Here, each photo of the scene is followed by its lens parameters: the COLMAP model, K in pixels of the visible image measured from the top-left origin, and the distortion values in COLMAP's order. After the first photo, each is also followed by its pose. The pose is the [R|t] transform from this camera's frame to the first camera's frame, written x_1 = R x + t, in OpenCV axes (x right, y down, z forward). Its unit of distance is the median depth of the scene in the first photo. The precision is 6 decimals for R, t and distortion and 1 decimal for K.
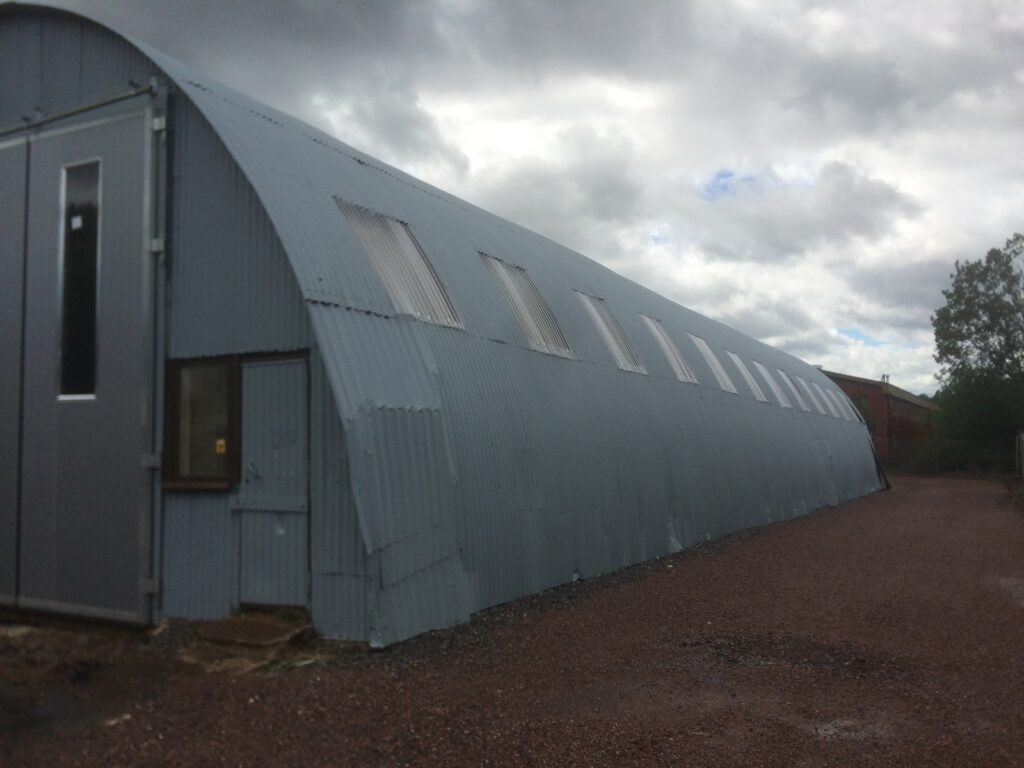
lens RADIAL K [[881.5, 0, 520.1], [0, 881.5, 390.4], [0, 0, 1]] dist [0.072123, -0.089115]
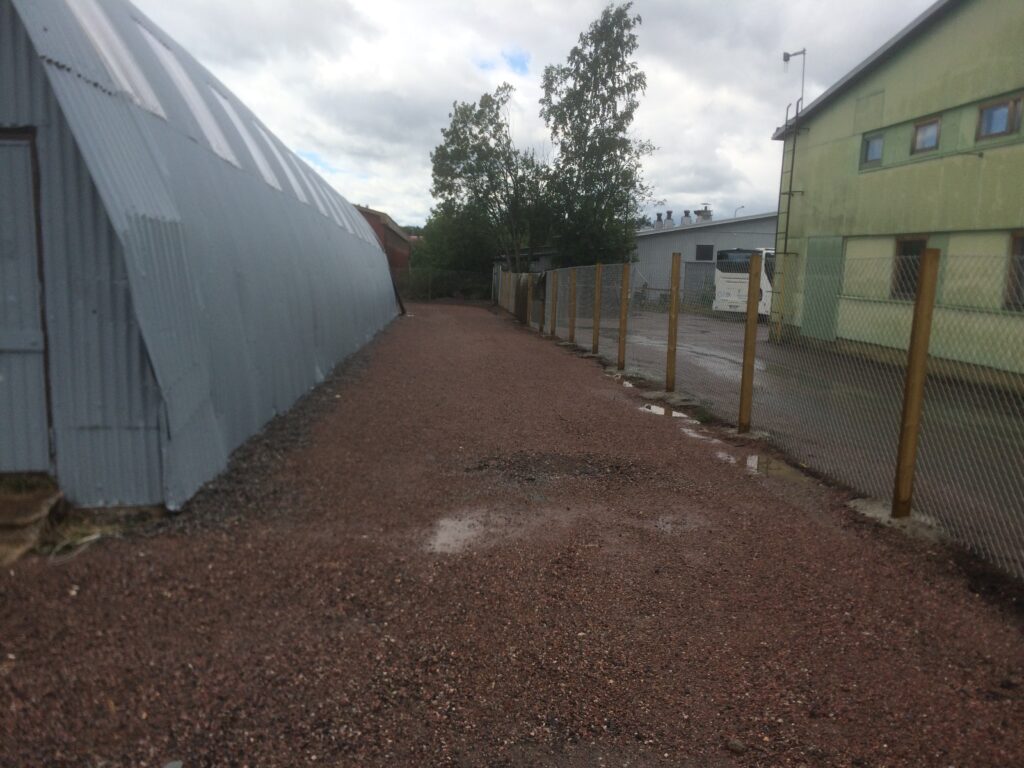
lens RADIAL K [[881.5, 0, 513.4], [0, 881.5, 392.5], [0, 0, 1]] dist [0.072123, -0.089115]
pose [[0.836981, -0.050972, 0.544852, -0.289513], [-0.057889, 0.981819, 0.180778, 0.009835], [-0.544161, -0.182849, 0.818813, 0.135235]]
